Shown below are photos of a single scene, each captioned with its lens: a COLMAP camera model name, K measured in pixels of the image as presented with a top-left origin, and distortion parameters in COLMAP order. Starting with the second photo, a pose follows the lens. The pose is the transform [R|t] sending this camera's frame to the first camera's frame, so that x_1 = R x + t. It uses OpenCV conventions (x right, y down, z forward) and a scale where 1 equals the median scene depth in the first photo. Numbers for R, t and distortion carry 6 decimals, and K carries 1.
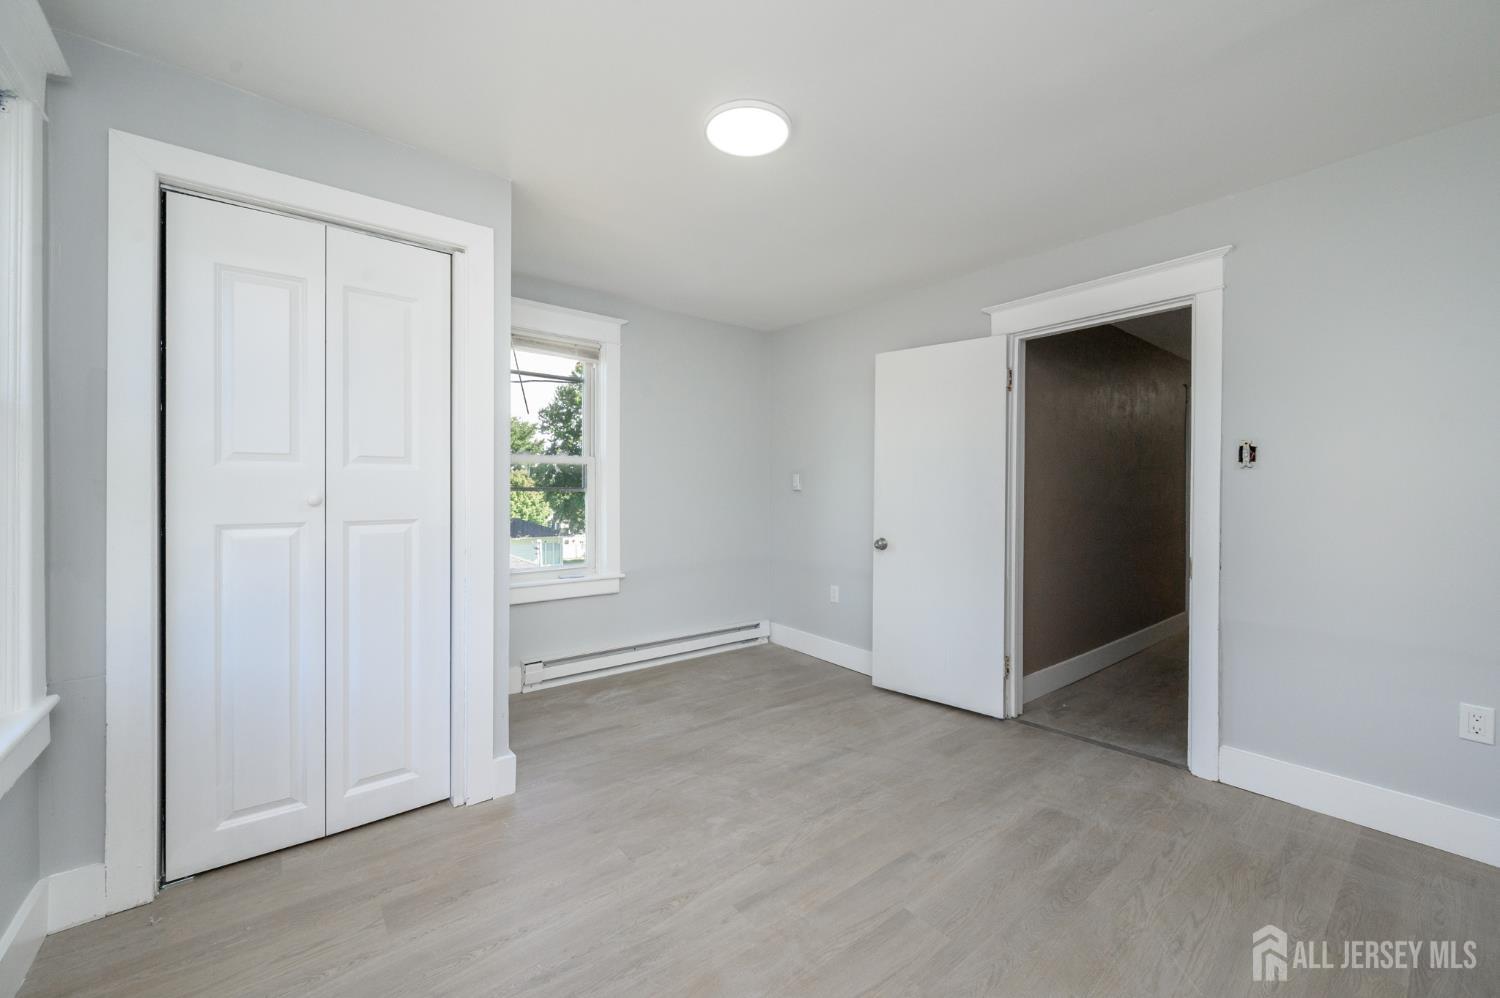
lens RADIAL K [[587.6, 0, 747.5], [0, 587.6, 488.8], [0, 0, 1]] dist [-0.002926, -0.000330]
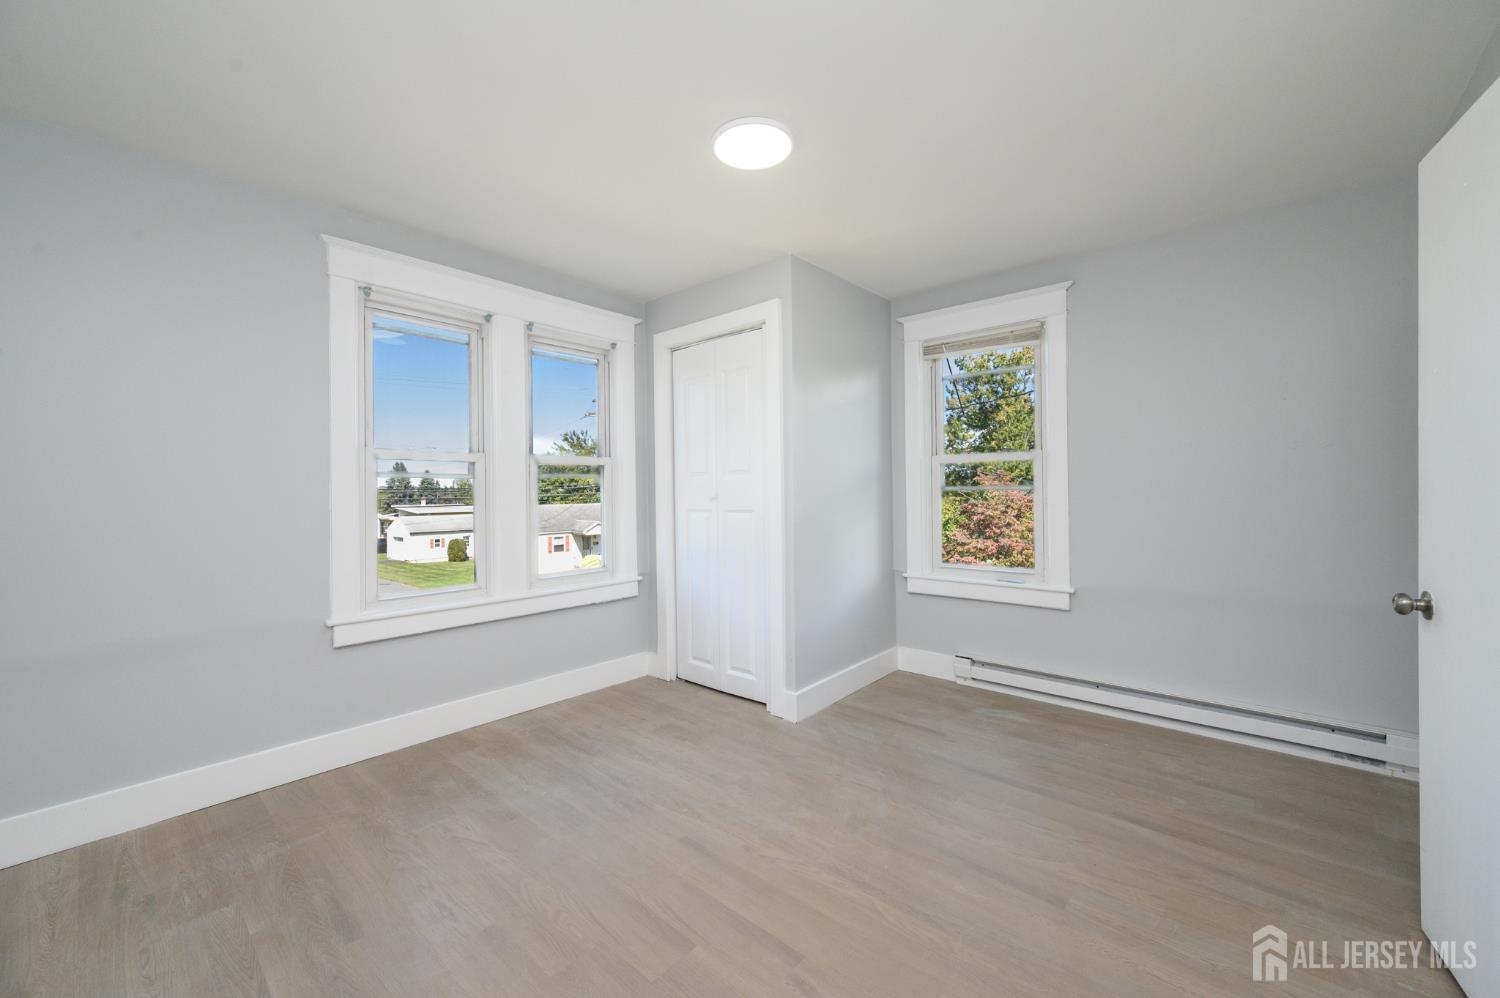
lens RADIAL K [[587.6, 0, 747.5], [0, 587.6, 488.8], [0, 0, 1]] dist [-0.002926, -0.000330]
pose [[0.166958, -0.009709, -0.985916, 0.739195], [0.014371, 0.999869, -0.007413, 0.005668], [0.985859, -0.012931, 0.167076, 0.578953]]
